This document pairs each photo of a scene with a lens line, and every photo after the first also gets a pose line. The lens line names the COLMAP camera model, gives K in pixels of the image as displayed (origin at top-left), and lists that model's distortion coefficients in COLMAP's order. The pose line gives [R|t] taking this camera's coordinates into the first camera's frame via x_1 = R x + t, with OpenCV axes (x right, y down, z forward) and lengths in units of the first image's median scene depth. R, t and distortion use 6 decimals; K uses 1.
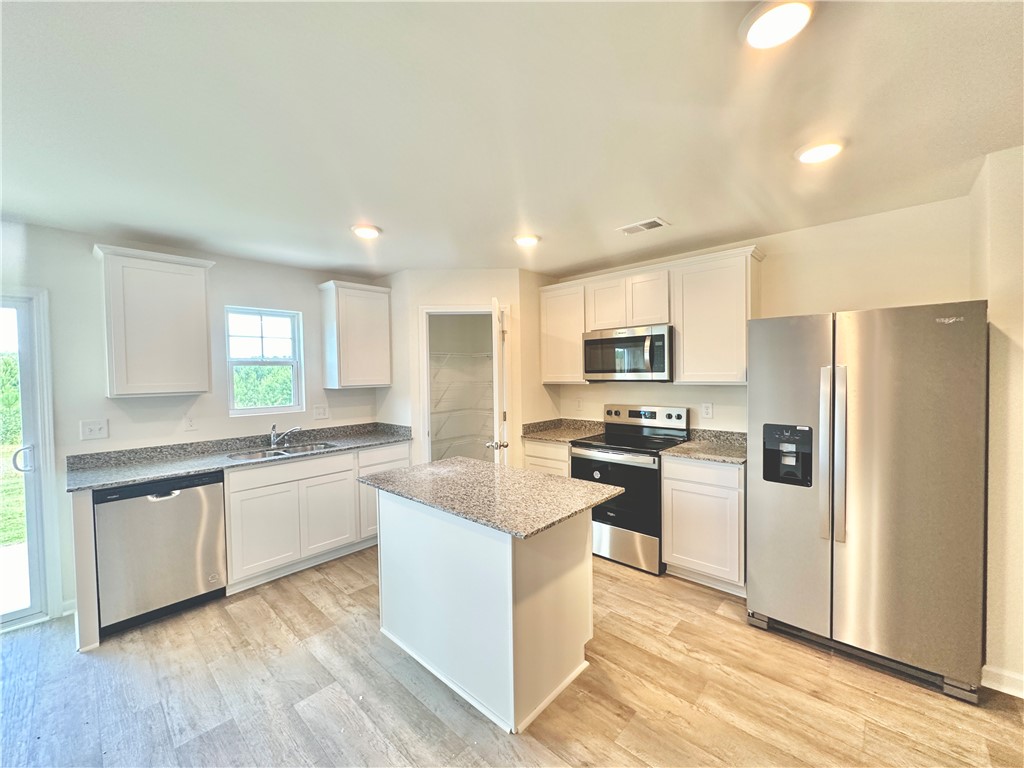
lens RADIAL K [[412.7, 0, 506.1], [0, 412.7, 380.6], [0, 0, 1]] dist [-0.000346, -0.000536]
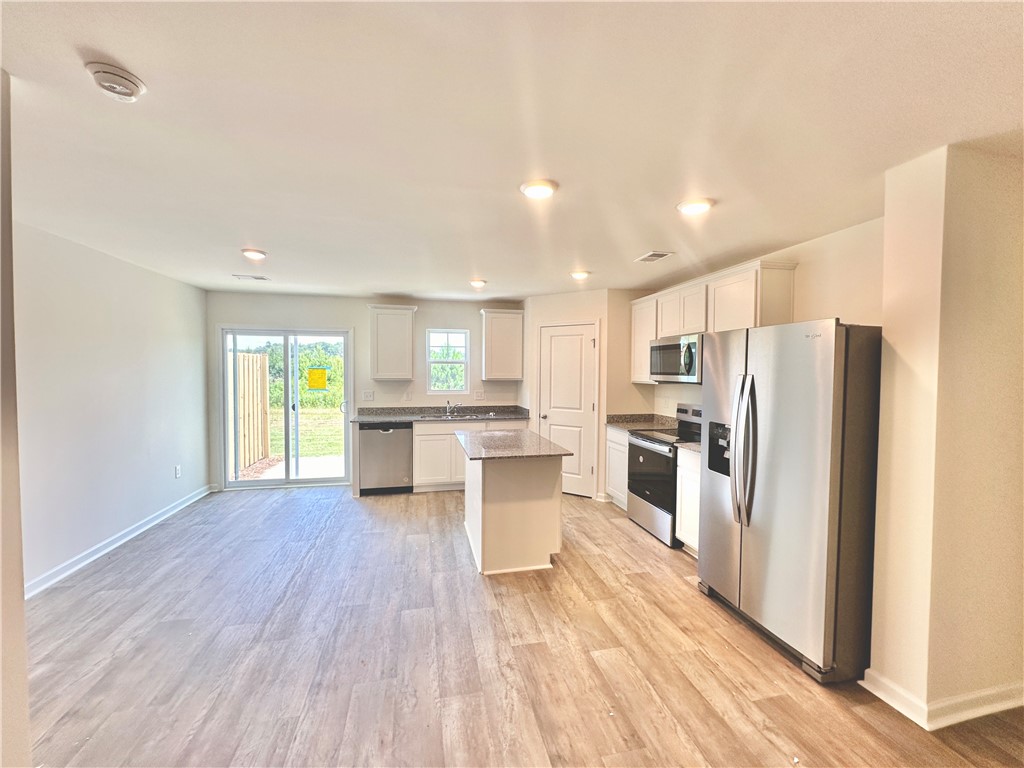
lens RADIAL K [[412.7, 0, 506.1], [0, 412.7, 380.6], [0, 0, 1]] dist [-0.000346, -0.000536]
pose [[0.819546, 0.036986, -0.571818, 0.652651], [-0.031556, 0.999314, 0.019409, -0.013633], [0.572143, 0.002137, 0.820151, -0.243985]]
